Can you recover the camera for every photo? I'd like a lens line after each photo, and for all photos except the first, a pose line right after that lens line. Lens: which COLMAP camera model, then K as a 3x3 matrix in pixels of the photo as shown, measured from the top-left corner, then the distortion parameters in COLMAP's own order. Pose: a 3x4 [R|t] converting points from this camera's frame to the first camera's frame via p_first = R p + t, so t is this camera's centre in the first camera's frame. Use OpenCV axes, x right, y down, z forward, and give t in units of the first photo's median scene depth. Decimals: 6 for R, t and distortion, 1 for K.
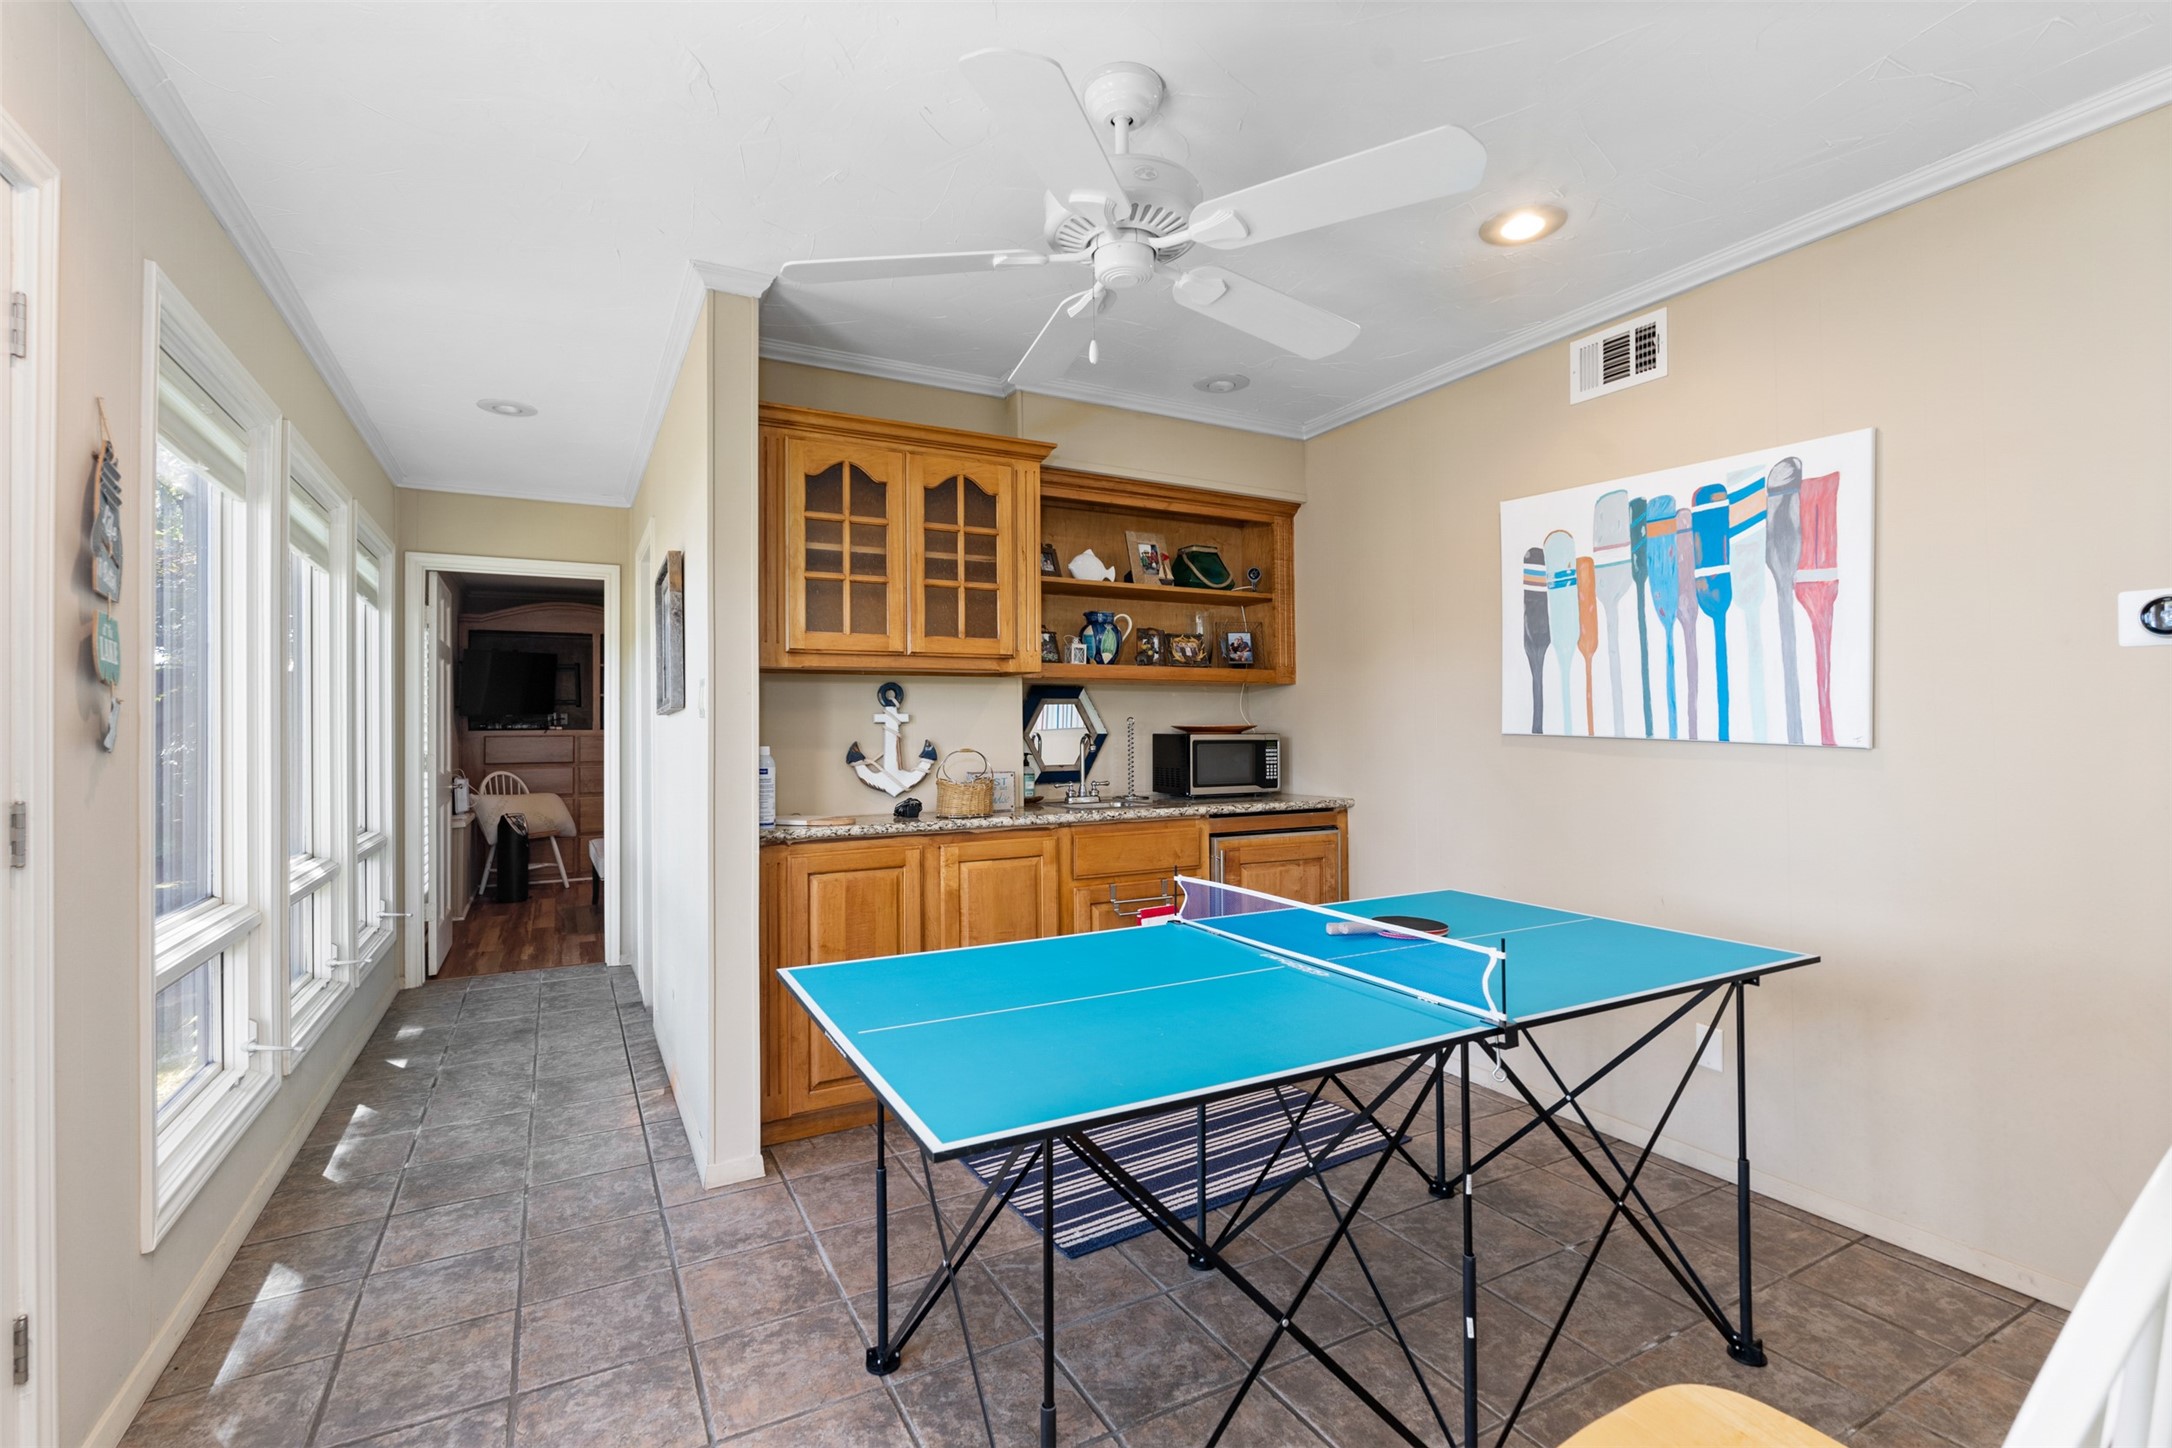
lens RADIAL K [[979.0, 0, 1081.7], [0, 979.0, 719.0], [0, 0, 1]] dist [-0.021755, -0.000029]
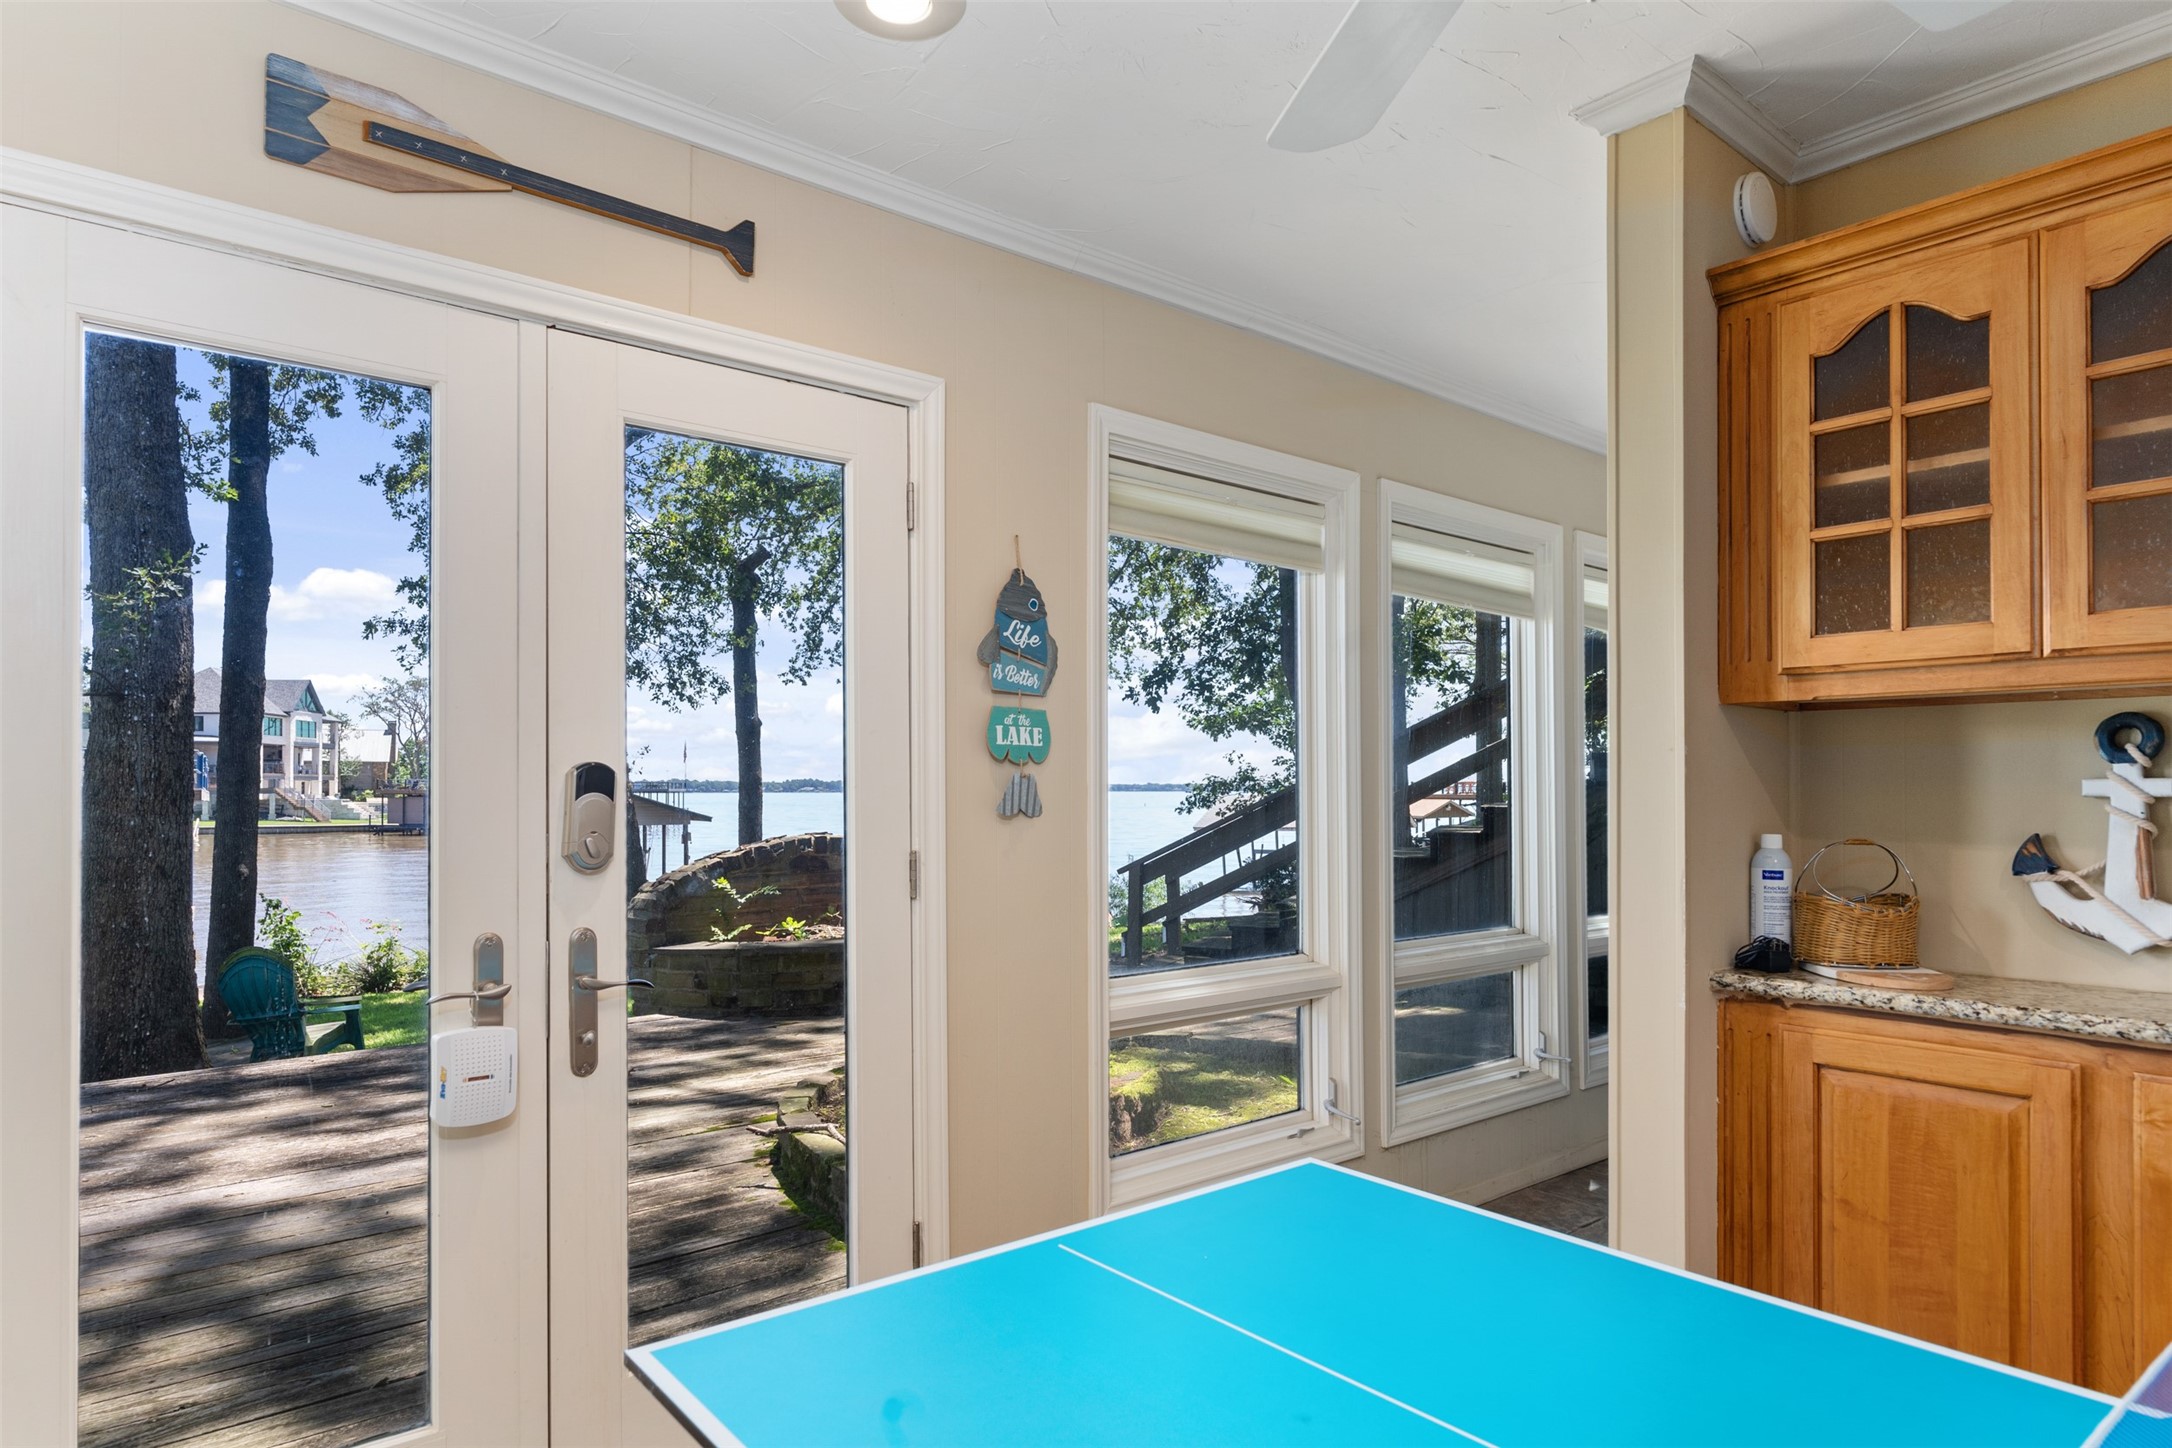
lens RADIAL K [[1247.5, 0, 1071.5], [0, 1247.5, 783.1], [0, 0, 1]] dist [0.008091, 0.000652]
pose [[0.194025, 0.004688, -0.980985, 0.340685], [0.005369, 0.999969, 0.005840, -0.010529], [0.980982, -0.006400, 0.193994, 0.427471]]
